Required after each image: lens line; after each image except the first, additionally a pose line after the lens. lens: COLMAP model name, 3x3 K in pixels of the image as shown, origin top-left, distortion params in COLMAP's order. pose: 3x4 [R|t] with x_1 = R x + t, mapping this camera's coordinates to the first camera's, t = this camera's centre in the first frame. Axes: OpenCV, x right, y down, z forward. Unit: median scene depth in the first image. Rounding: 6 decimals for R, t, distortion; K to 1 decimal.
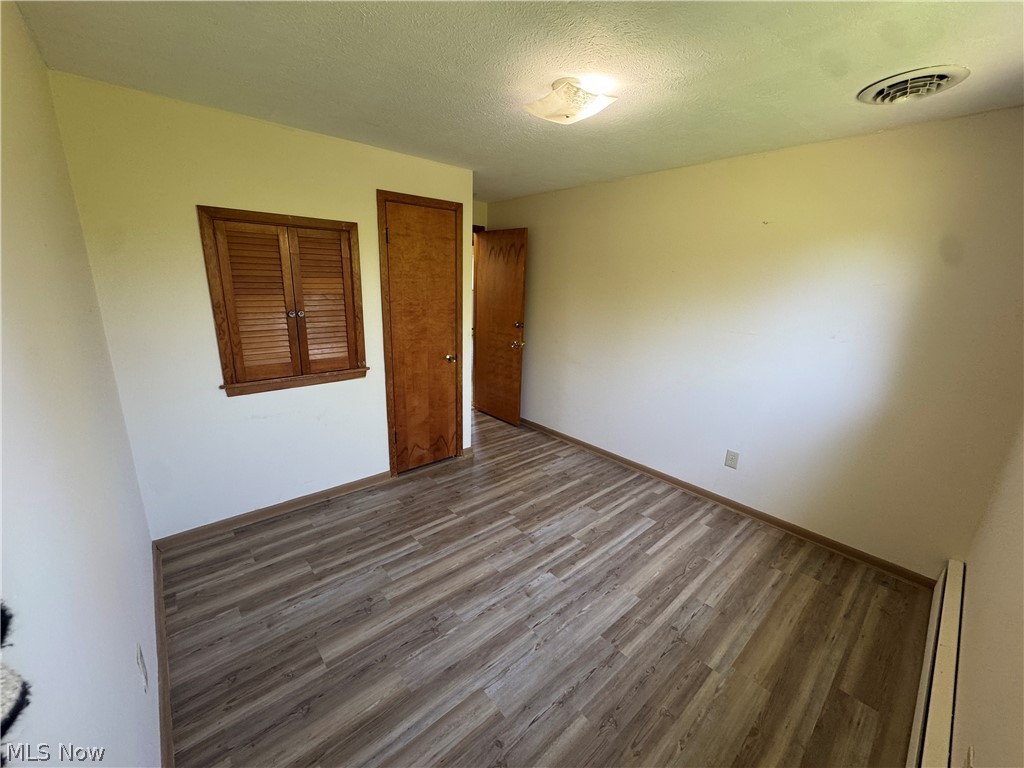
lens RADIAL K [[409.4, 0, 511.8], [0, 409.4, 388.6], [0, 0, 1]] dist [-0.000579, -0.000144]
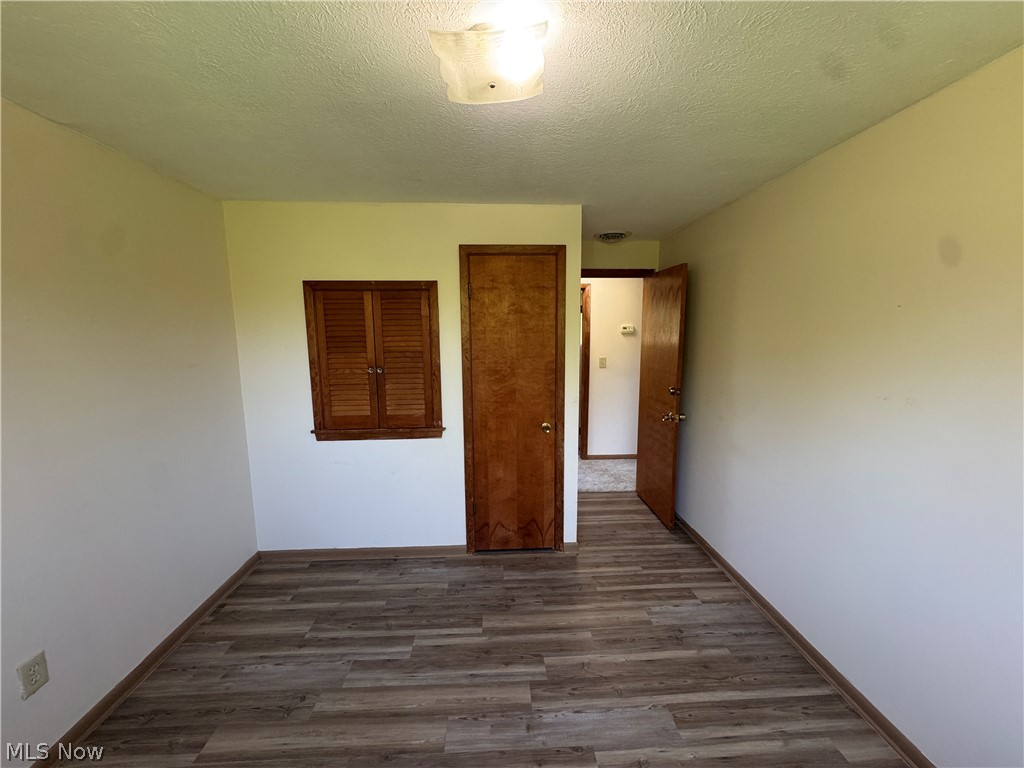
lens RADIAL K [[409.4, 0, 511.2], [0, 409.4, 387.1], [0, 0, 1]] dist [-0.000579, -0.000144]
pose [[0.780670, 0.053034, -0.622689, 0.359924], [-0.136004, 0.986929, -0.086453, -0.086196], [0.609965, 0.152180, 0.777679, 0.357172]]
